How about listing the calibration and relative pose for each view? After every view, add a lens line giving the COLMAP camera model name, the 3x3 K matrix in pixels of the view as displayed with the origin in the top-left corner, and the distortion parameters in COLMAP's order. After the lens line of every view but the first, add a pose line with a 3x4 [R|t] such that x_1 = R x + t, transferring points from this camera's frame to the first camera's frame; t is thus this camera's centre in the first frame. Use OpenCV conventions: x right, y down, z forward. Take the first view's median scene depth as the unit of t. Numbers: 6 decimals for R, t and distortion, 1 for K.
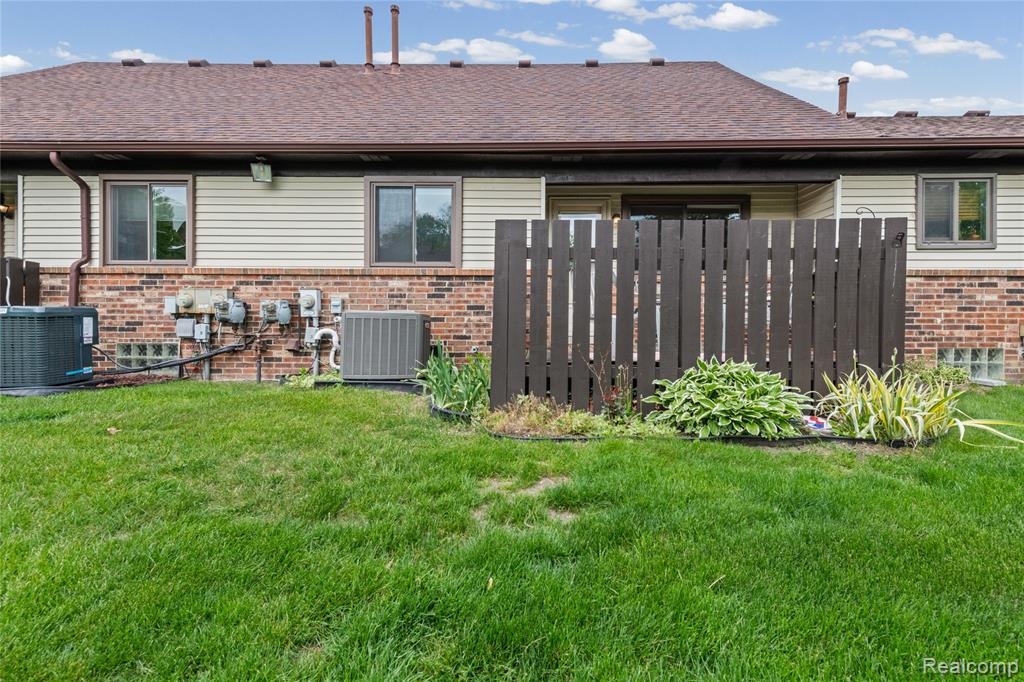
lens RADIAL K [[409.3, 0, 512.7], [0, 409.3, 331.2], [0, 0, 1]] dist [0.013912, -0.001599]
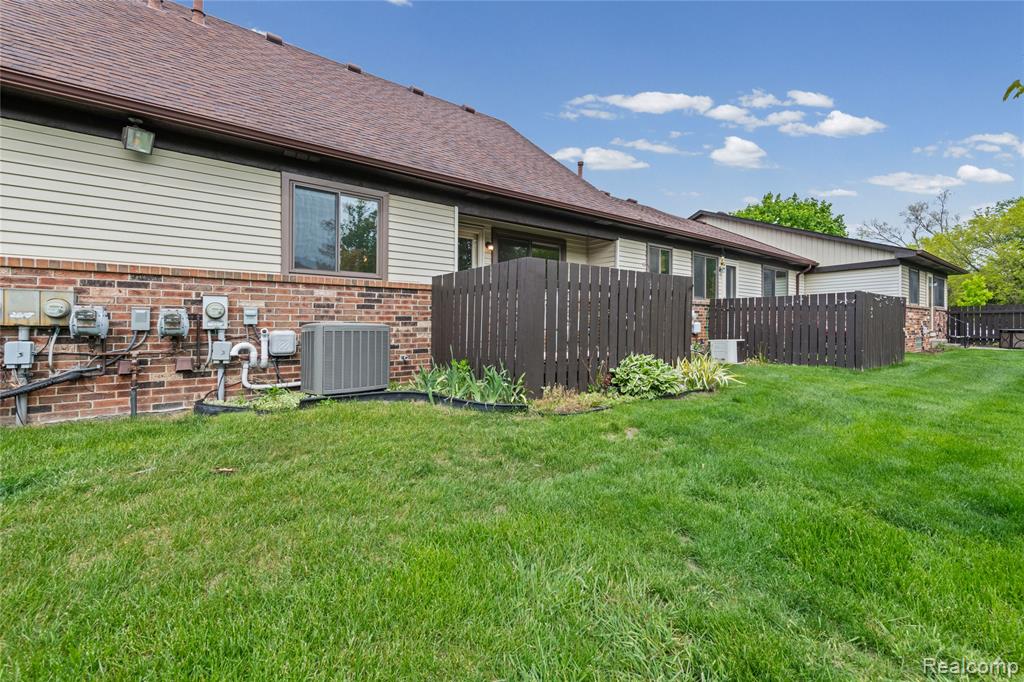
lens RADIAL K [[409.3, 0, 504.6], [0, 409.3, 338.8], [0, 0, 1]] dist [0.013912, -0.001599]
pose [[0.801524, -0.025269, 0.597428, -0.517136], [0.019191, 0.999679, 0.016537, -0.017595], [-0.597654, -0.001790, 0.801752, -0.014272]]
